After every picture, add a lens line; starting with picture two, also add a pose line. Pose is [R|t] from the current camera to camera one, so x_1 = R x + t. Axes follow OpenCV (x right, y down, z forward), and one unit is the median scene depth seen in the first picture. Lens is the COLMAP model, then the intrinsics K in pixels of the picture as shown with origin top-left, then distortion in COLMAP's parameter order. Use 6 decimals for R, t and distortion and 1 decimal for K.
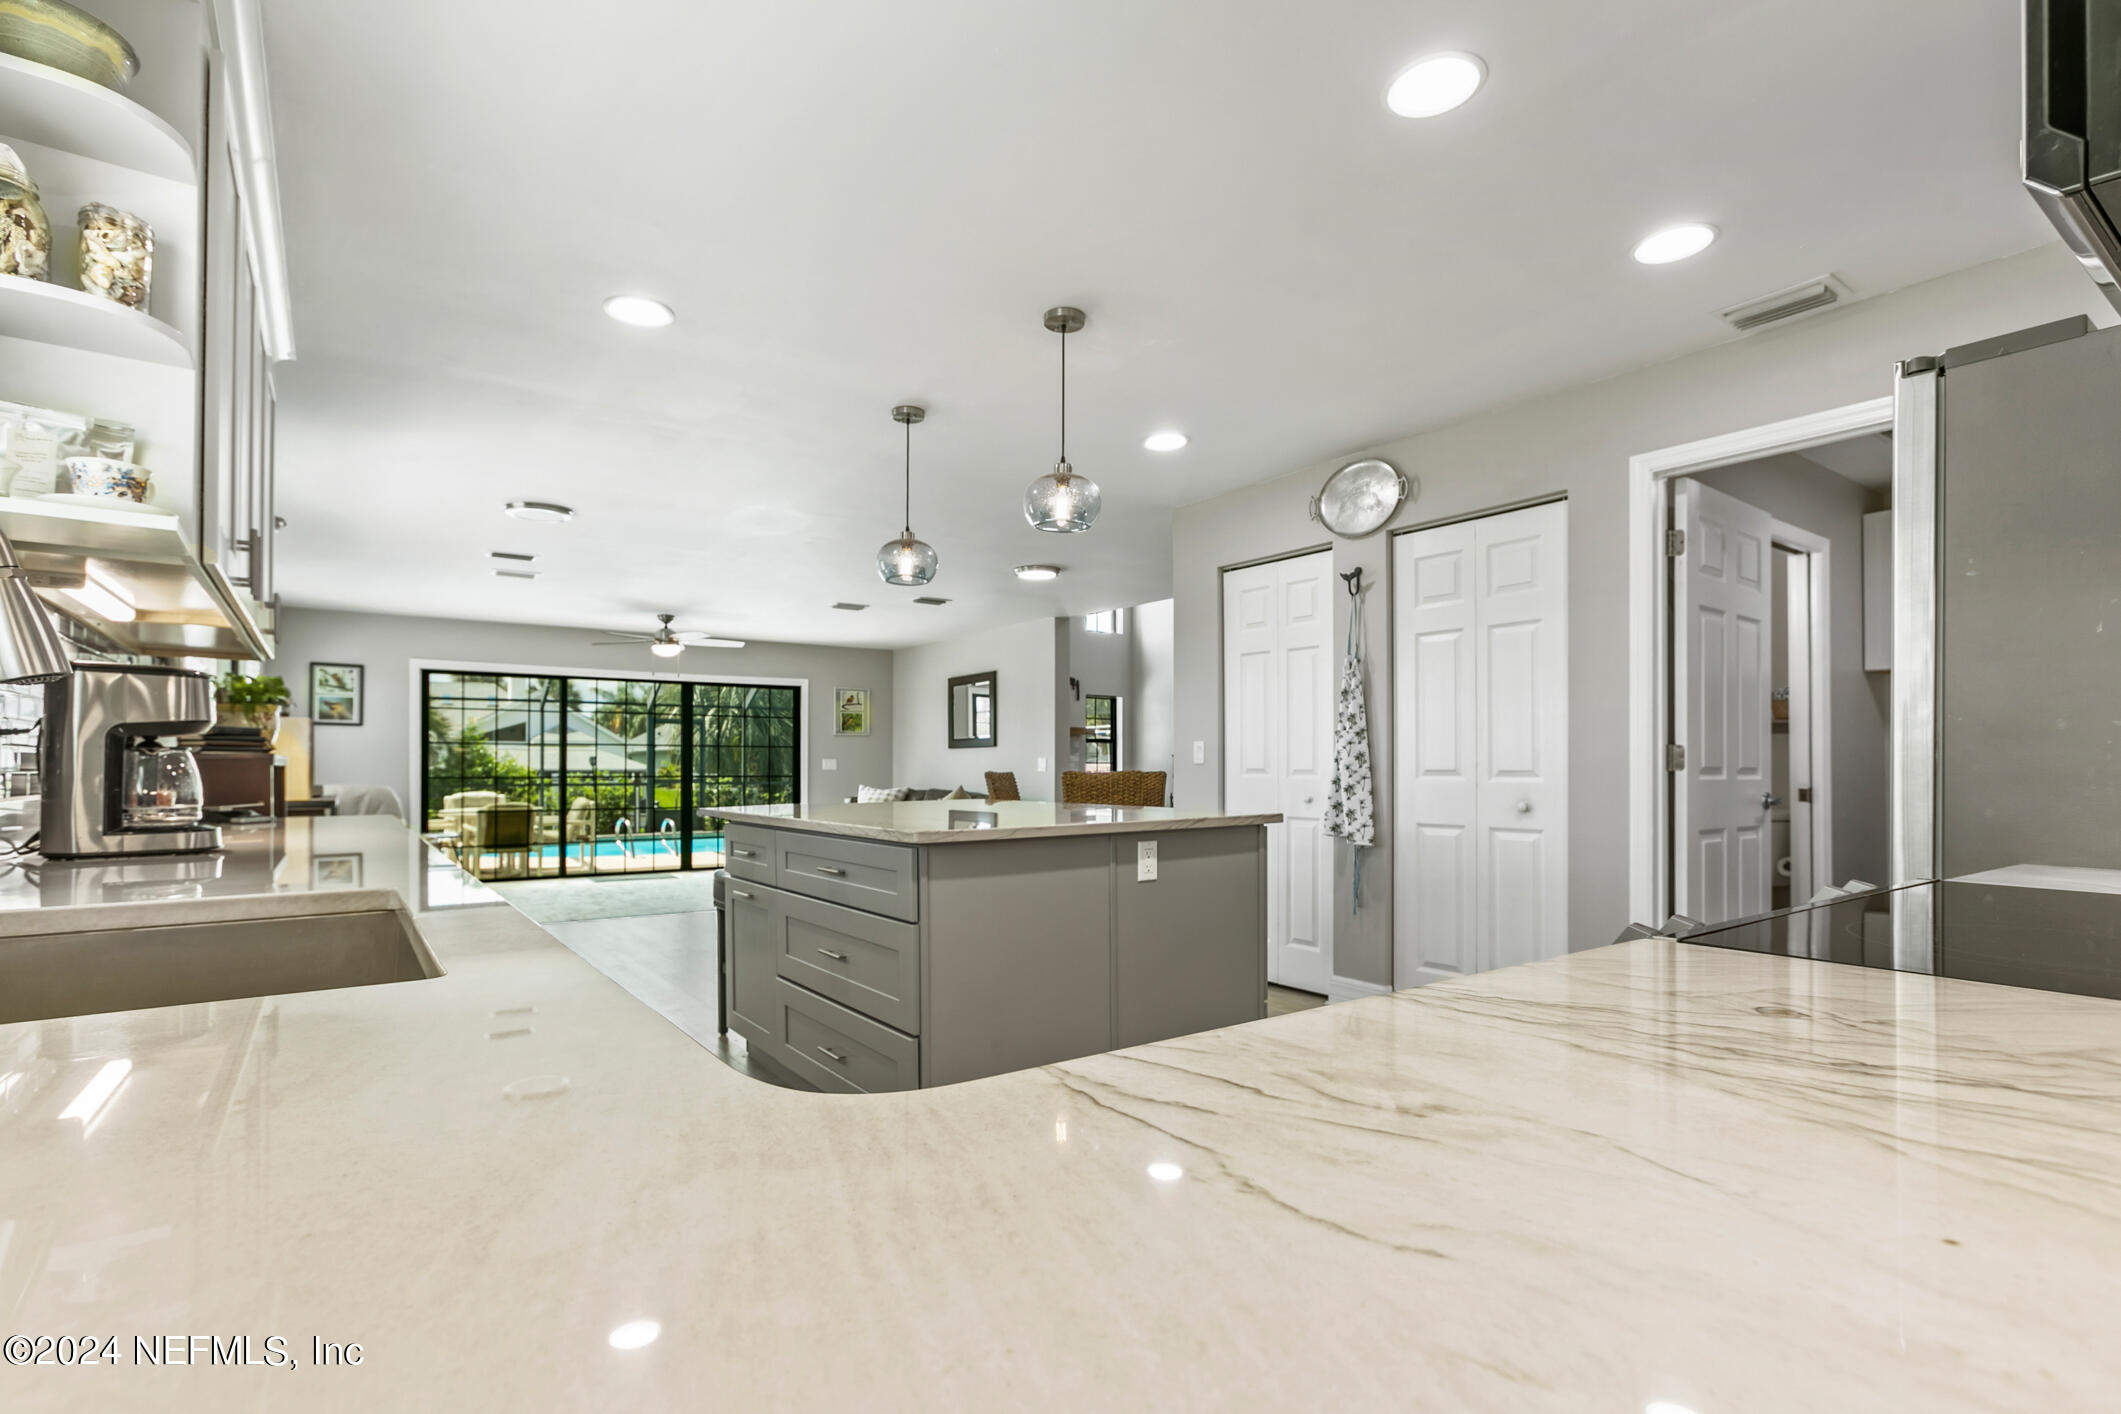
lens RADIAL K [[955.3, 0, 990.8], [0, 955.3, 763.7], [0, 0, 1]] dist [-0.008176, 0.005947]
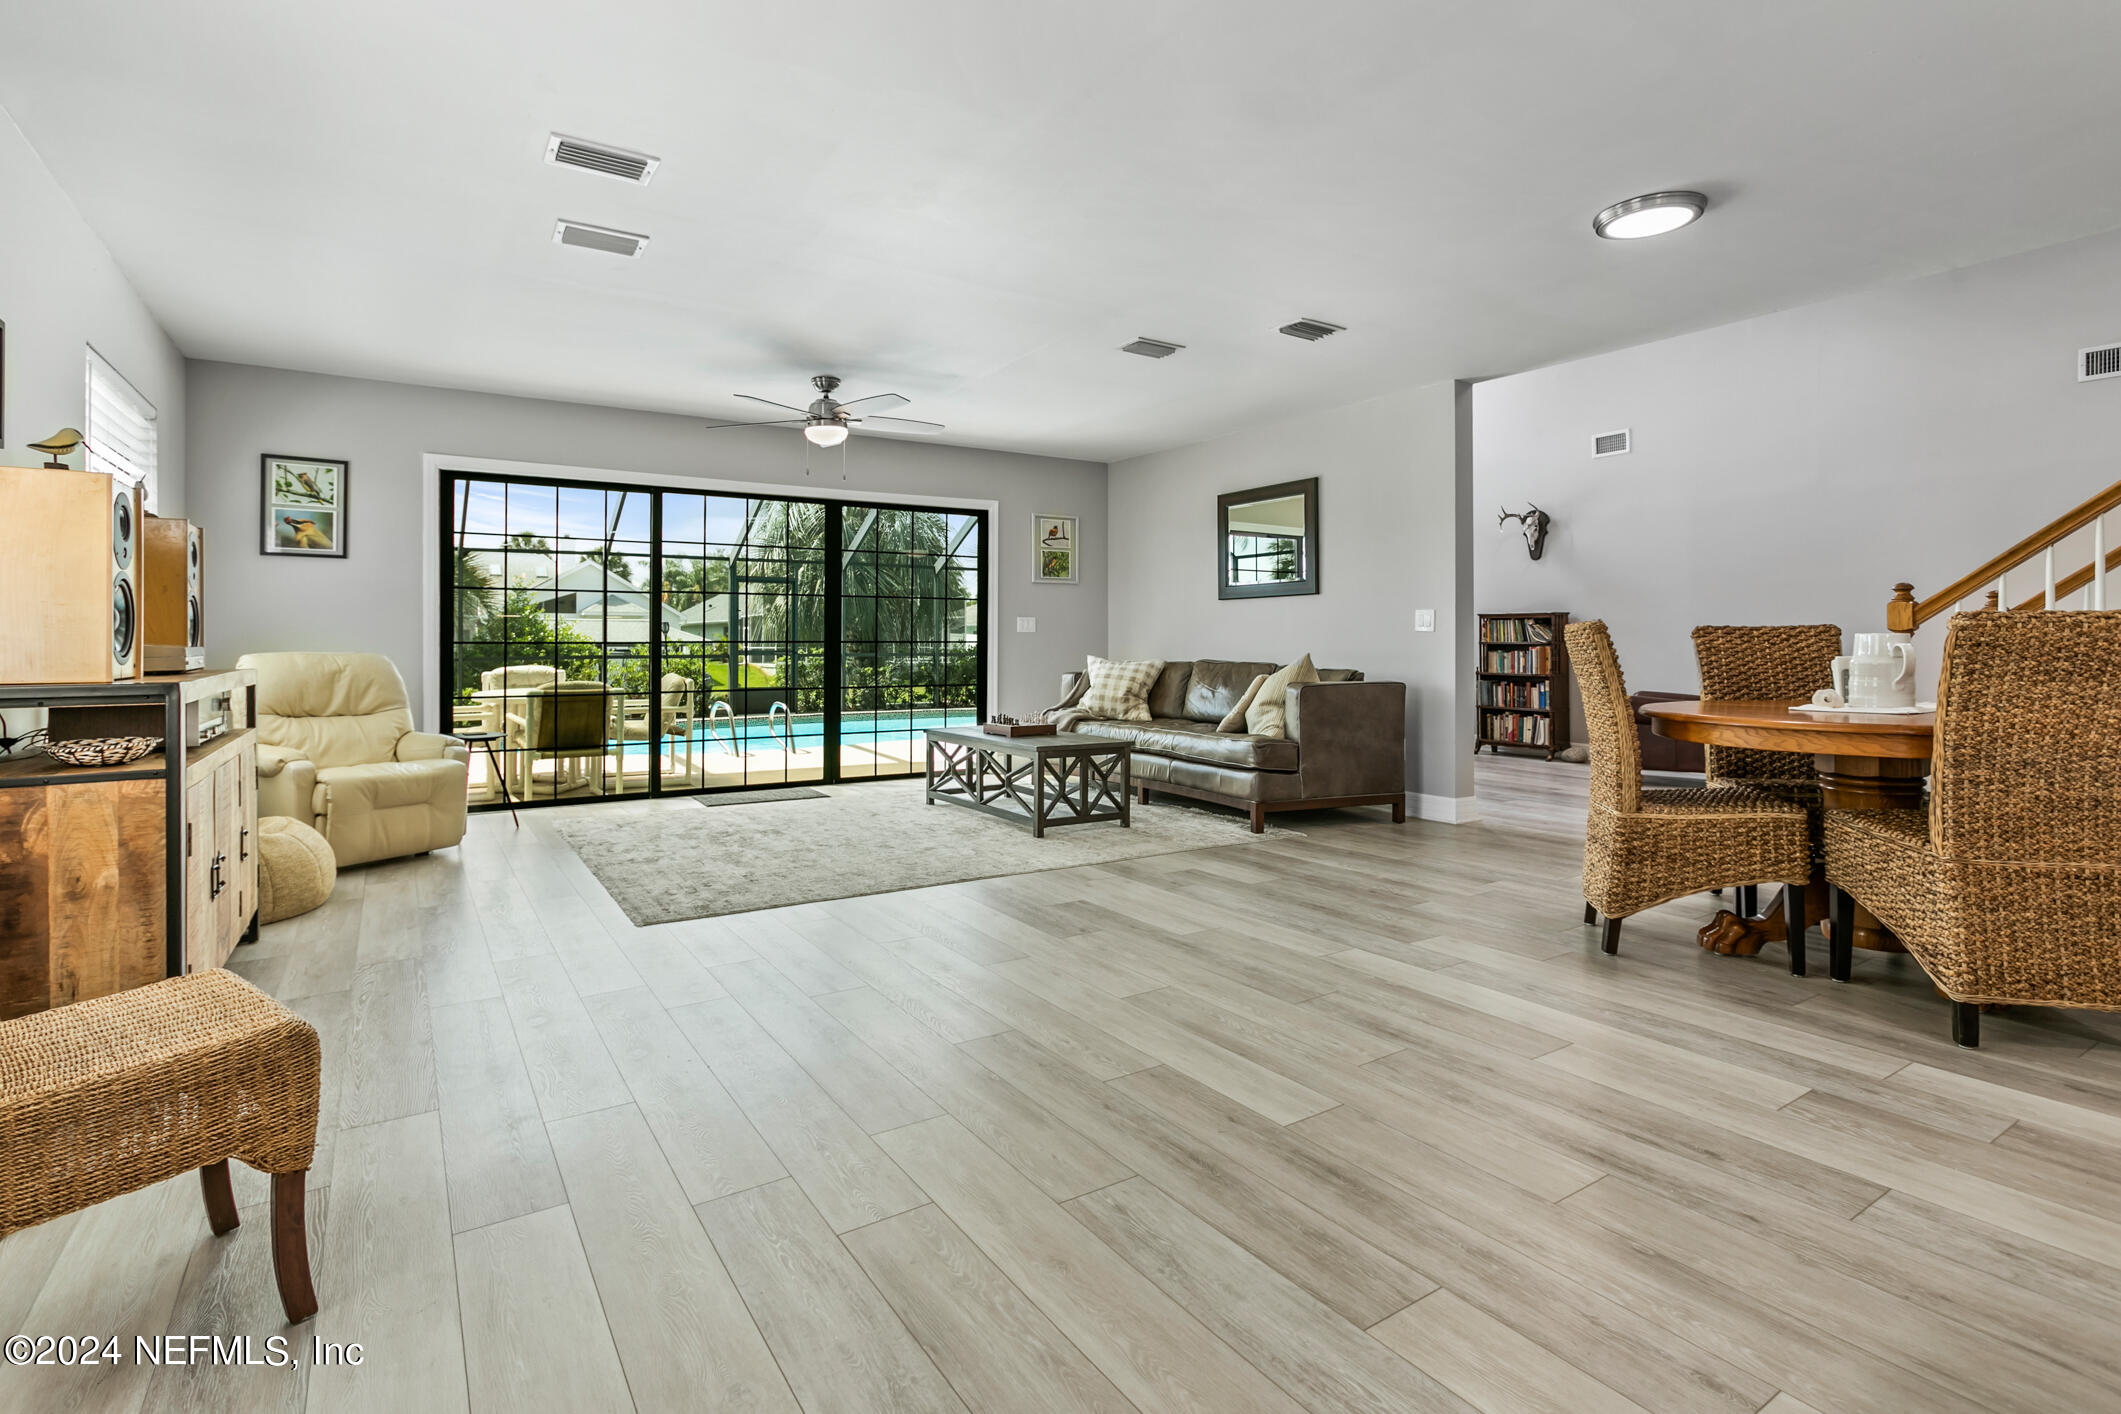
lens RADIAL K [[1005.8, 0, 1019.7], [0, 1005.8, 636.4], [0, 0, 1]] dist [-0.008856, 0.003484]
pose [[0.999313, -0.001578, -0.037031, -0.170477], [0.001583, 0.999999, 0.000102, 0.010459], [0.037031, -0.000160, 0.999314, 0.315369]]
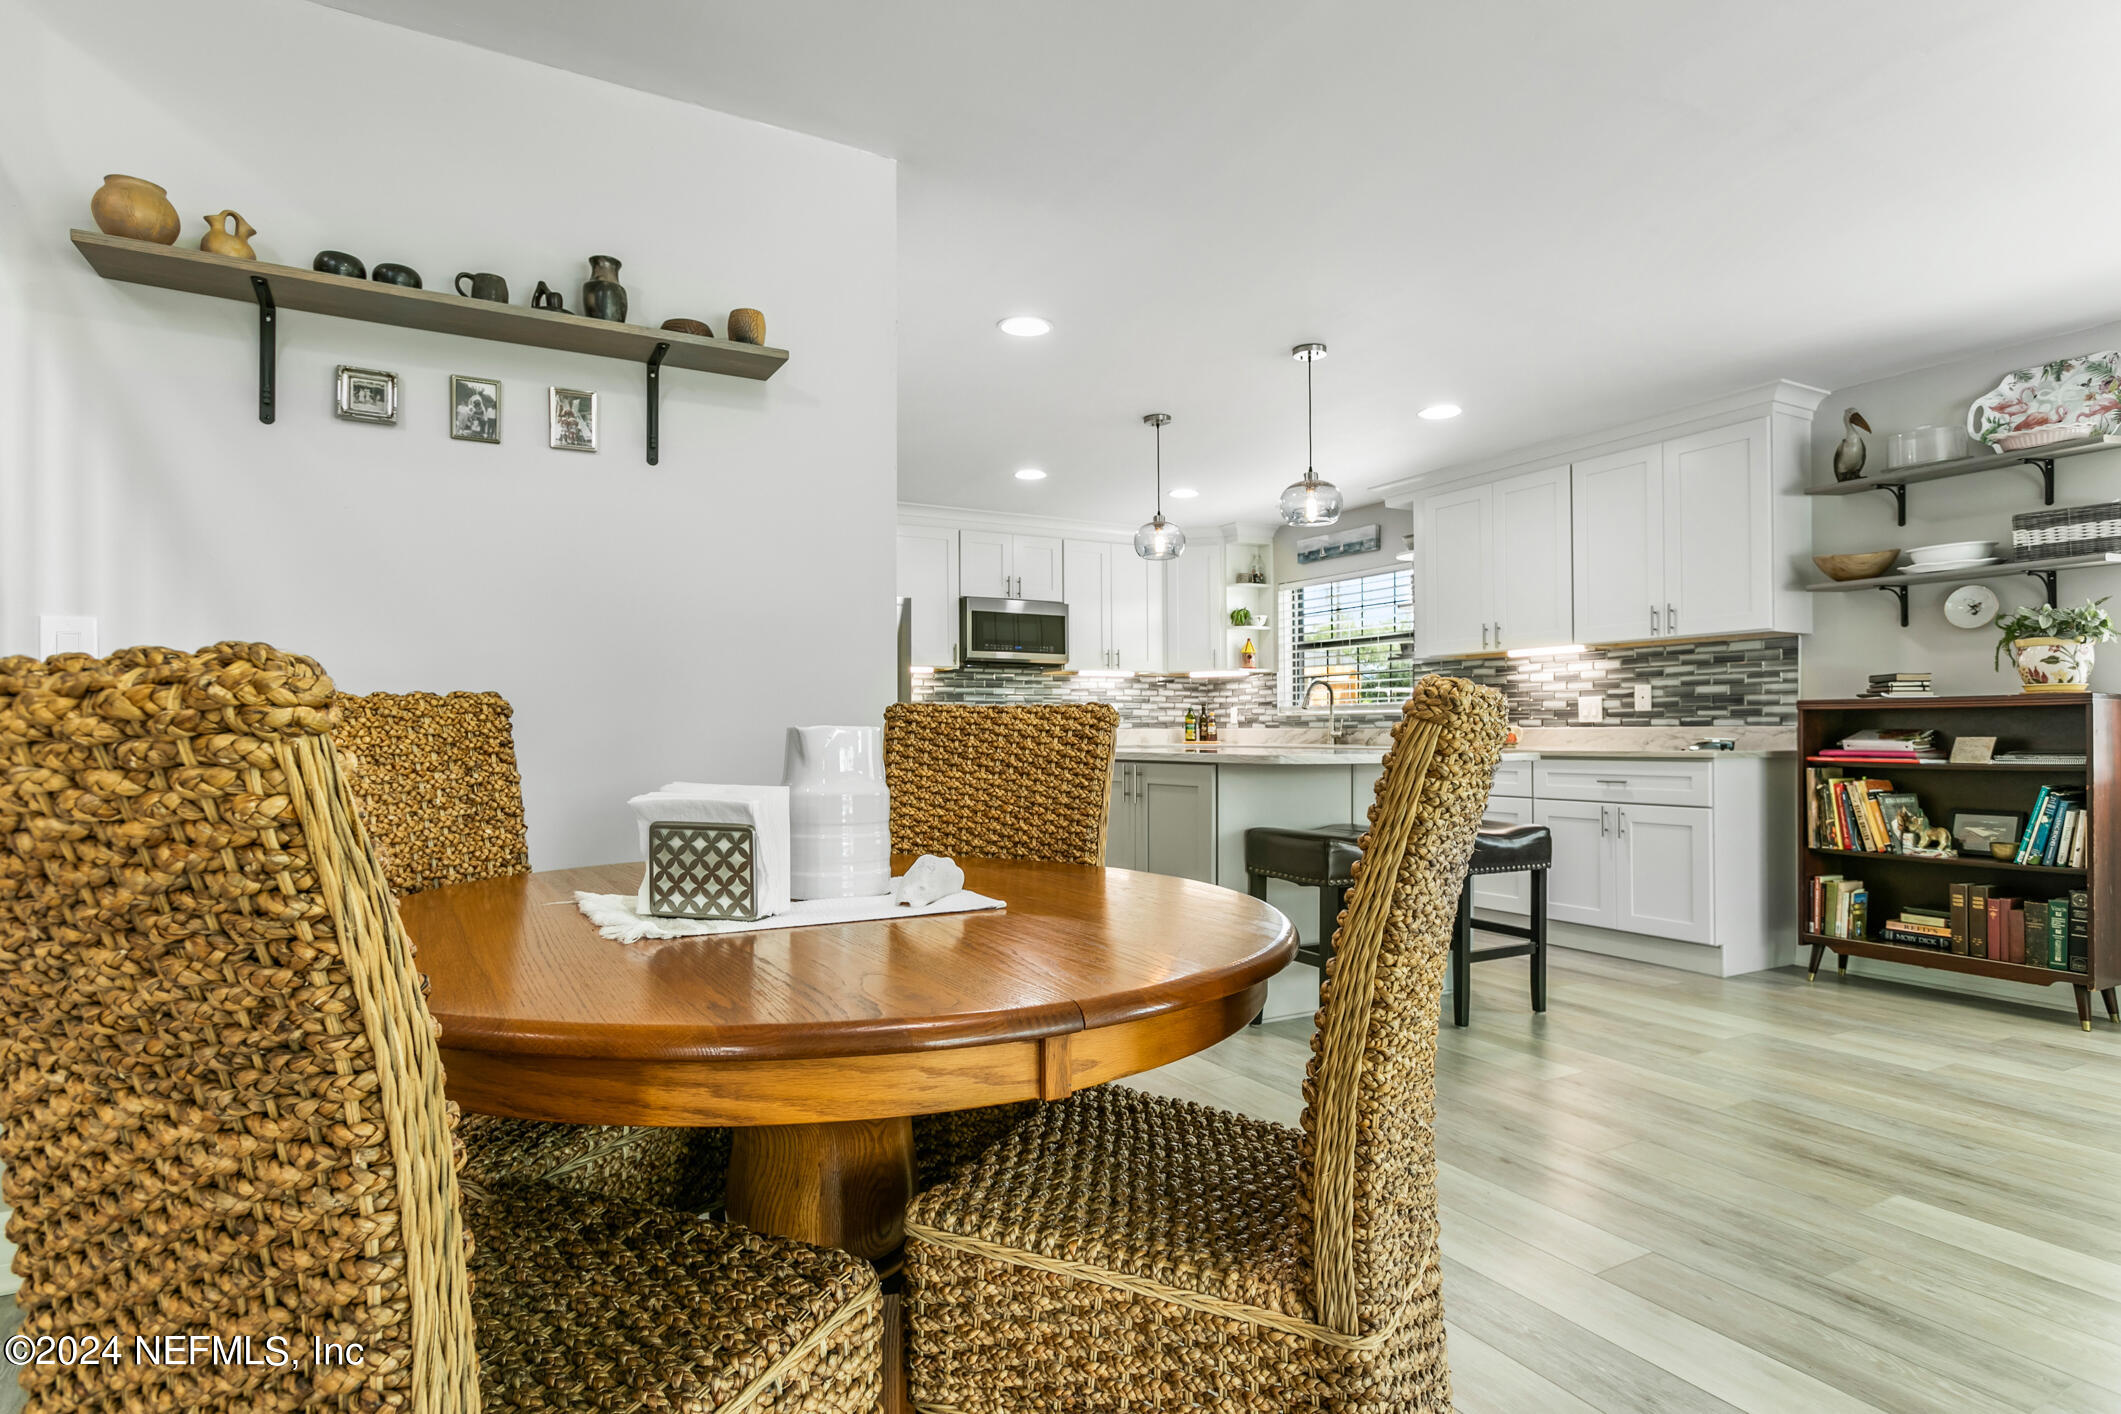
lens RADIAL K [[1095.0, 0, 1032.4], [0, 1095.0, 719.4], [0, 0, 1]] dist [-0.001499, 0.001043]
pose [[-0.995449, 0.004019, 0.095215, 0.047868], [0.002292, 0.999831, -0.018233, 0.011431], [-0.095273, -0.017932, -0.995290, 0.796609]]
